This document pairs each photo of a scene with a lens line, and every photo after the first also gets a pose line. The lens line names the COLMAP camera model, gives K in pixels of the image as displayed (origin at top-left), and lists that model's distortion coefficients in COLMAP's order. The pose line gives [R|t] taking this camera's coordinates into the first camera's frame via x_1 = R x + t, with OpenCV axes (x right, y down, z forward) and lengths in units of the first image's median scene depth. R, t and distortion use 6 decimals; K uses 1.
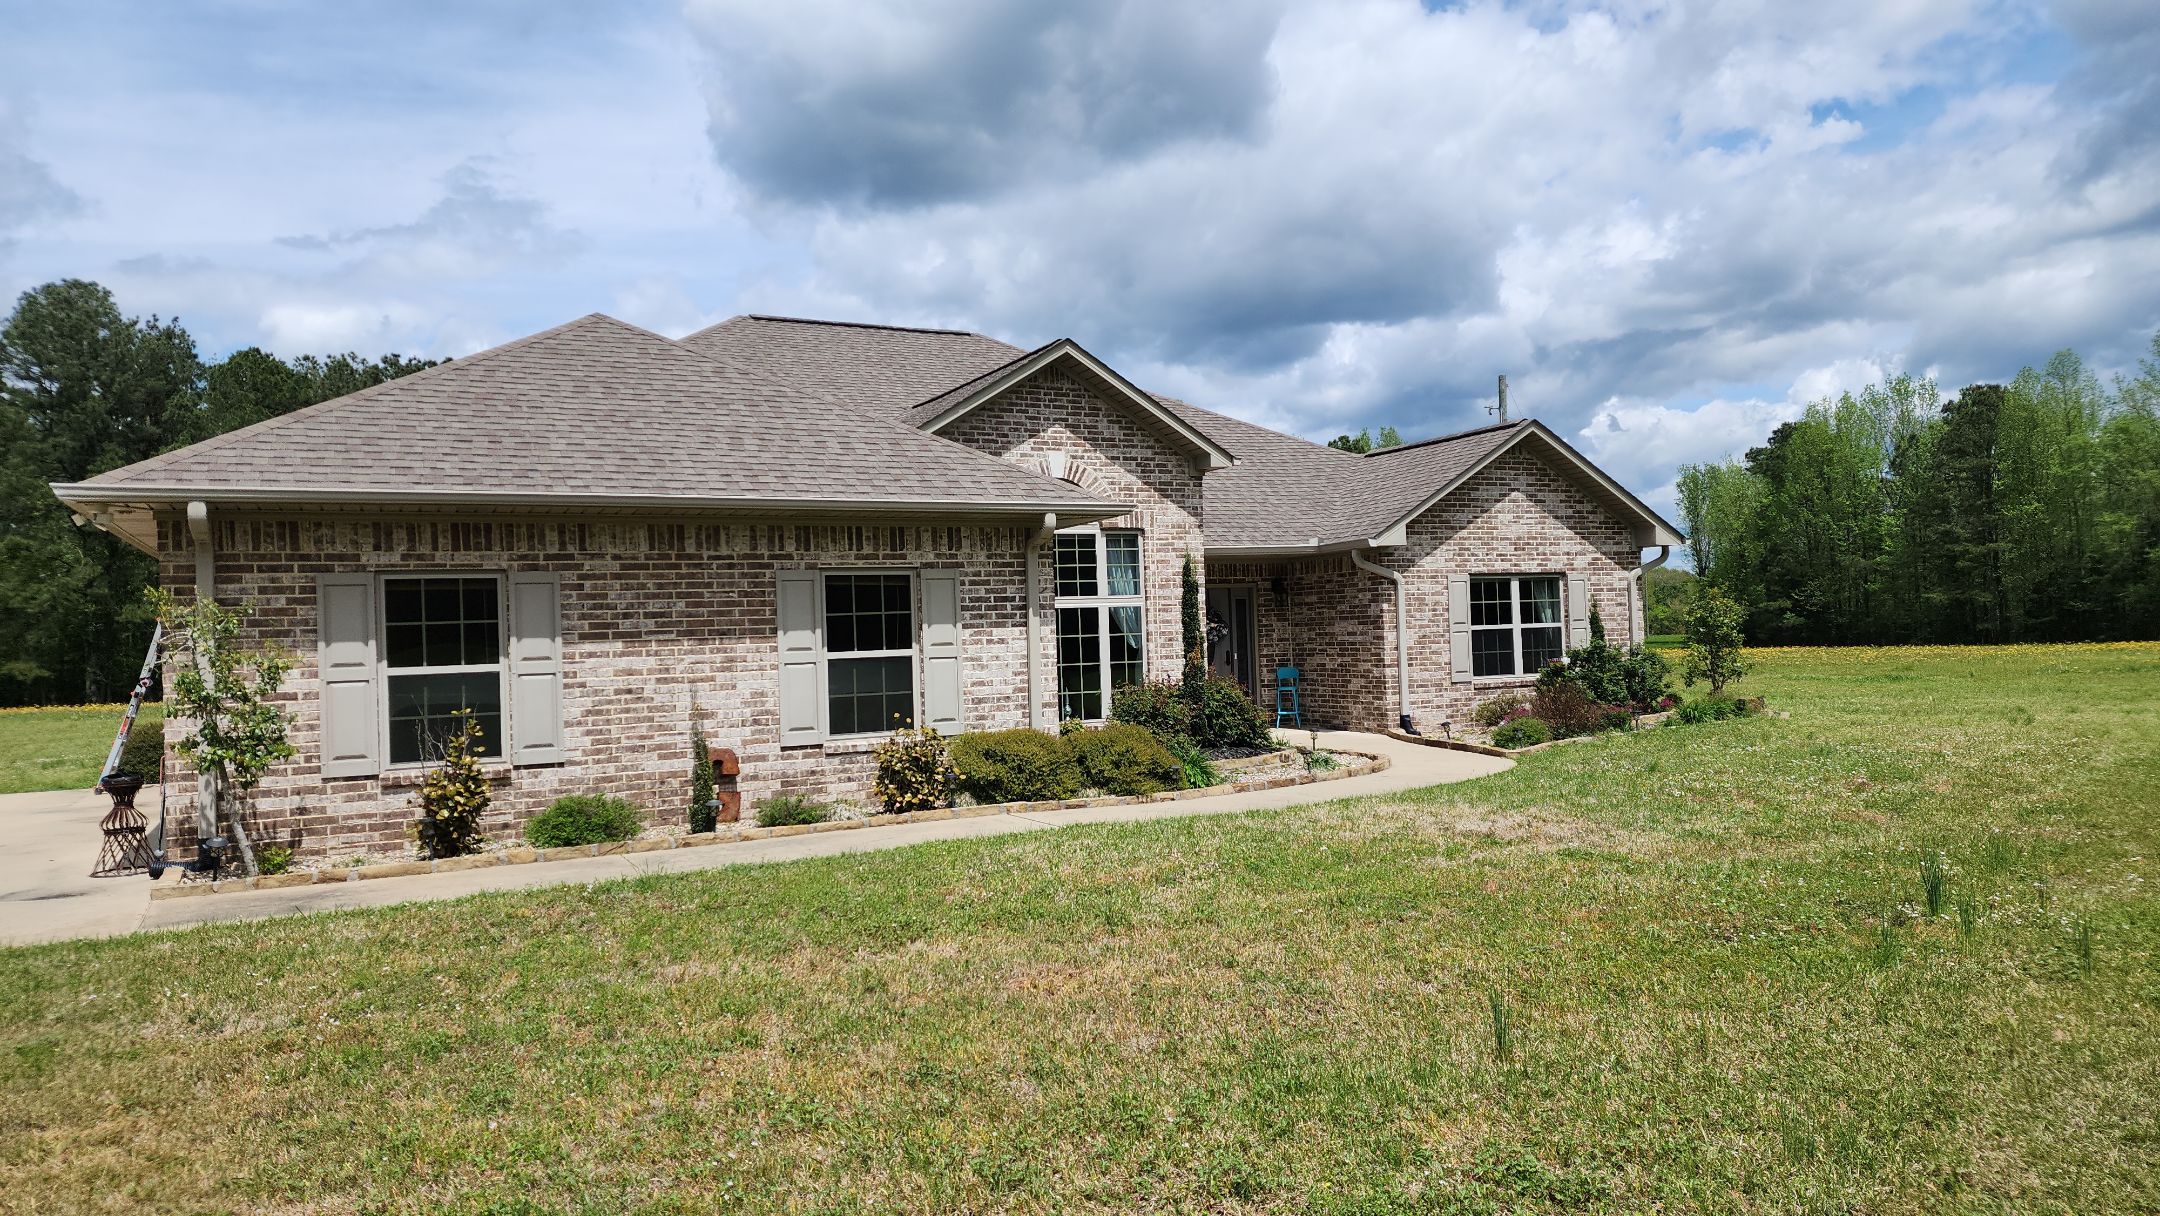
lens RADIAL K [[1420.2, 0, 1066.6], [0, 1420.2, 615.7], [0, 0, 1]] dist [0.058796, -0.012454]
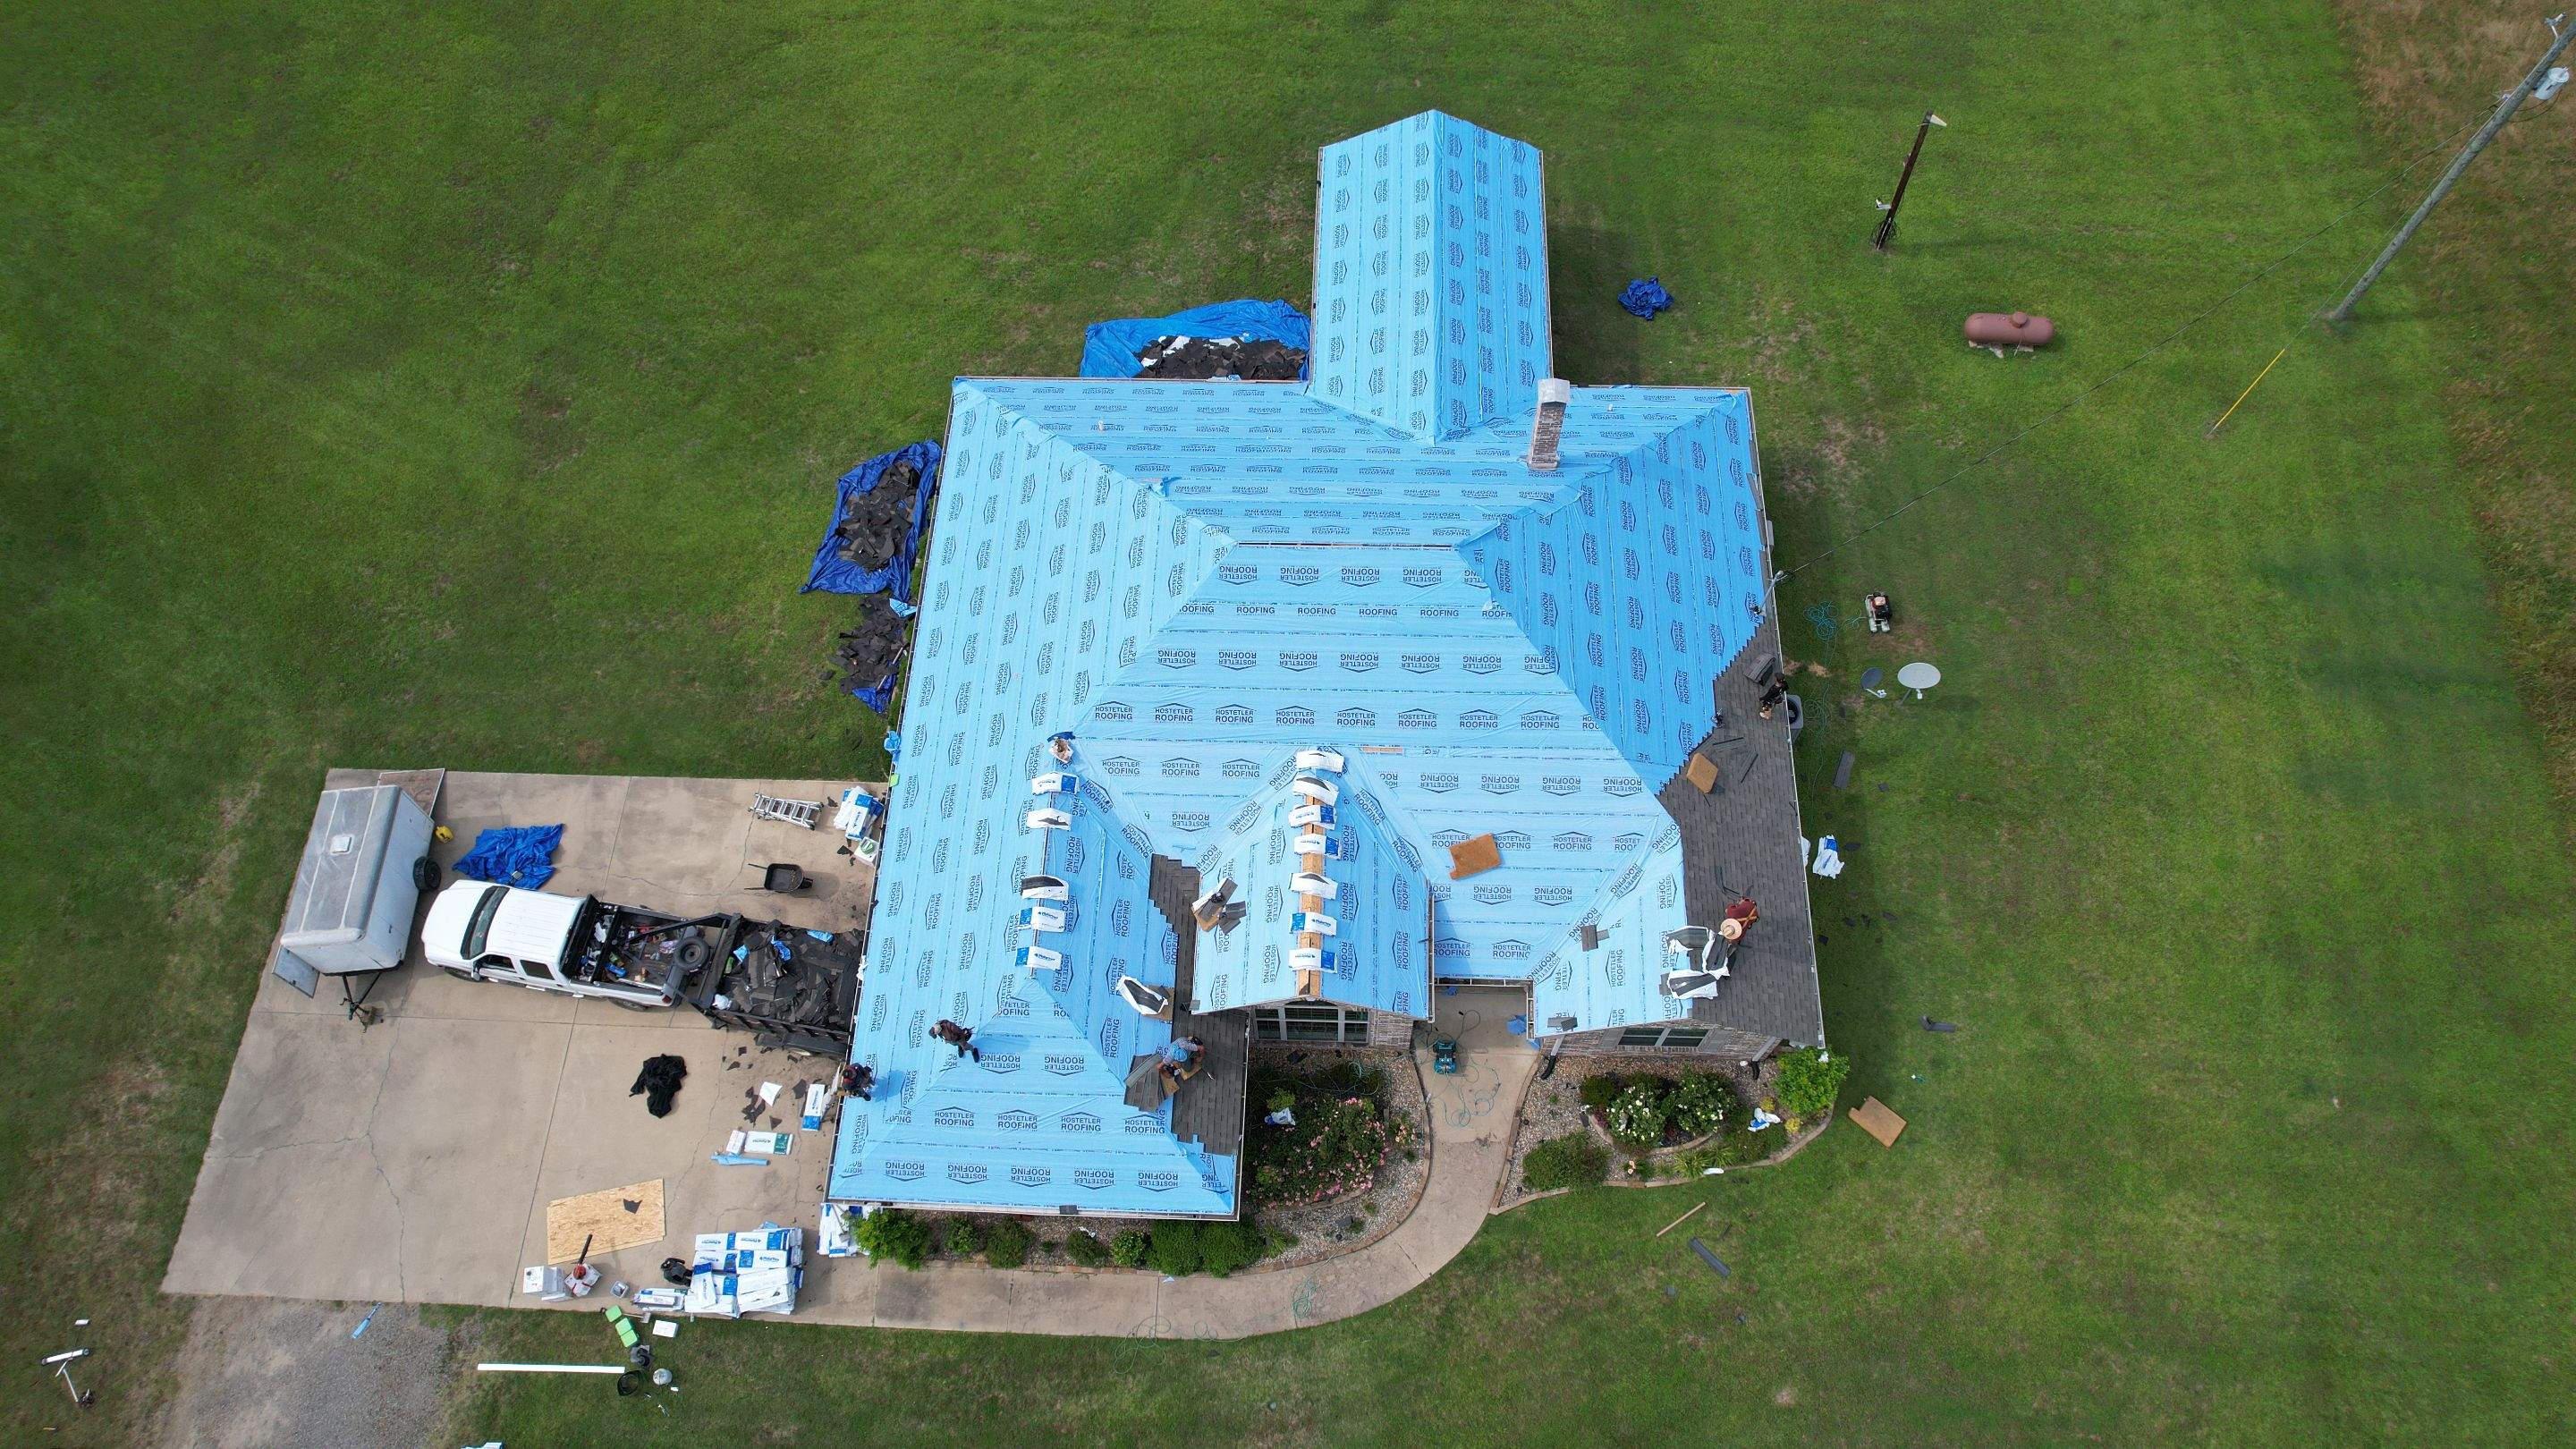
lens RADIAL K [[1646.6, 0, 1292.6], [0, 1646.6, 743.3], [0, 0, 1]] dist [-0.073566, 0.067226]
pose [[0.880247, 0.429416, -0.201910, 0.332492], [0.001020, 0.423794, 0.905758, -2.800230], [0.474515, -0.797496, 0.372605, 0.762752]]
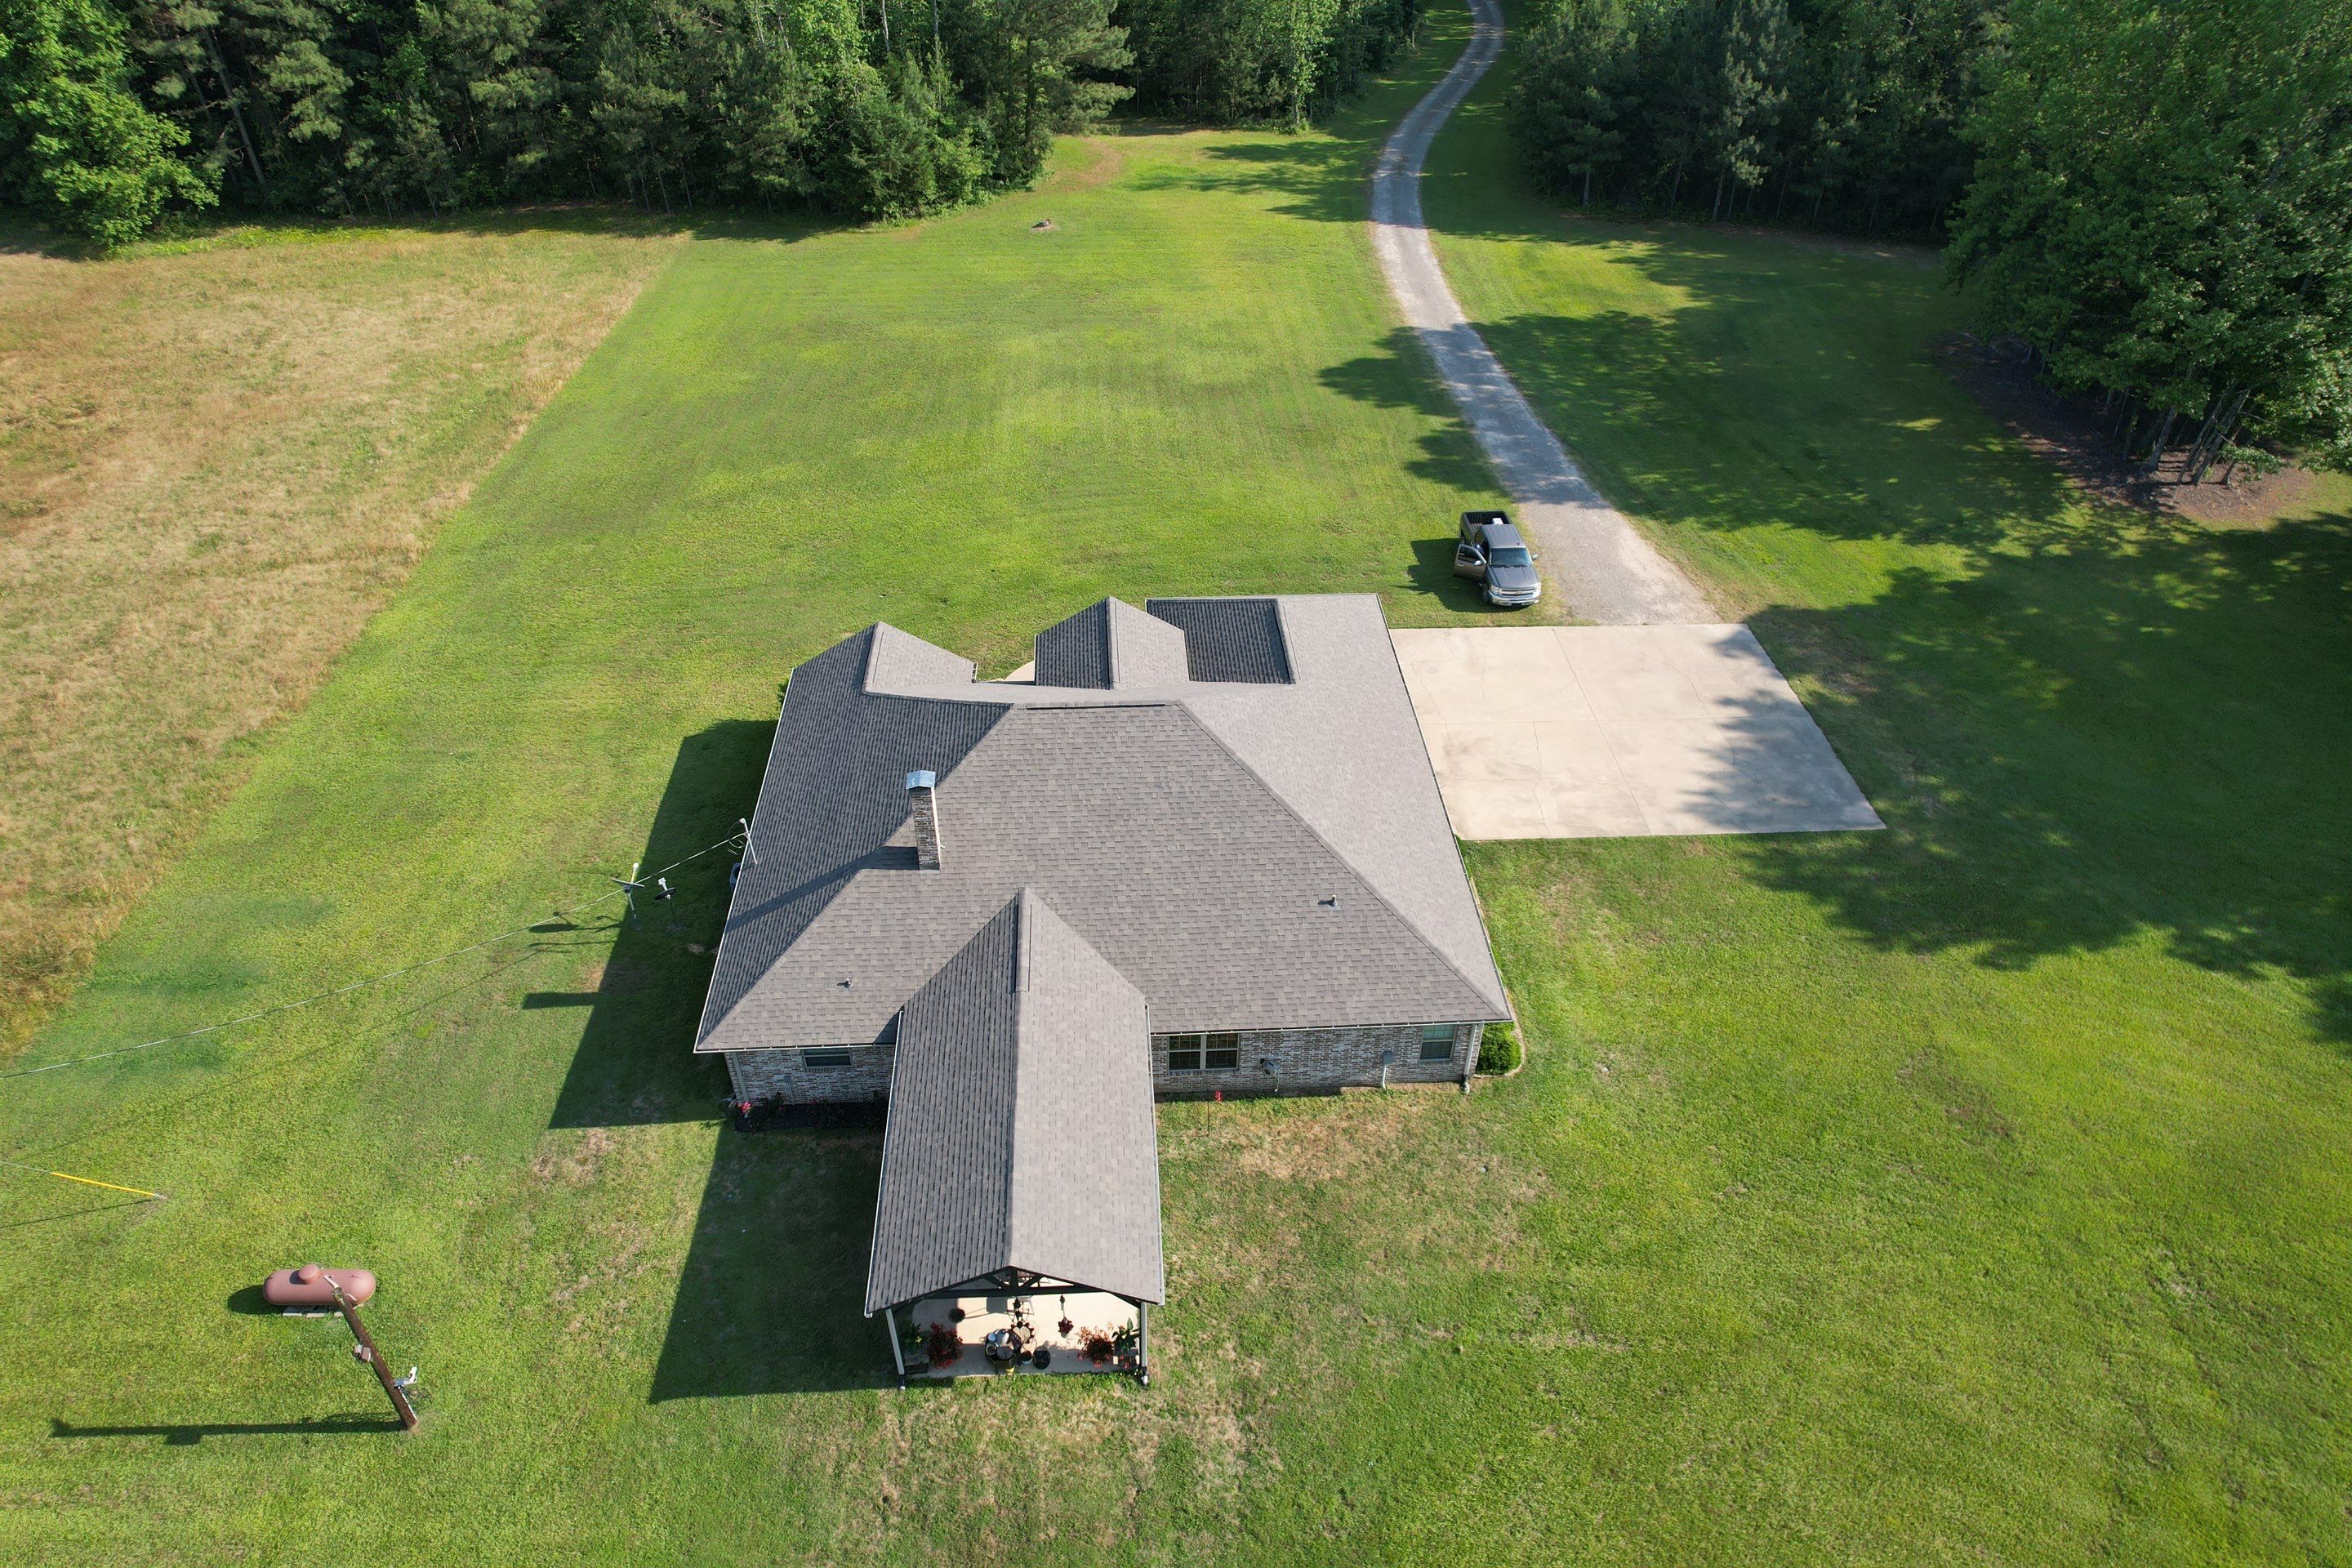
lens RADIAL K [[1495.9, 0, 1179.0], [0, 1495.9, 777.1], [0, 0, 1]] dist [-0.066978, 0.059601]
pose [[-0.921139, -0.217132, 0.323043, -1.555244], [0.016834, 0.806947, 0.590384, -2.228736], [-0.388870, 0.549264, -0.739655, 4.549830]]
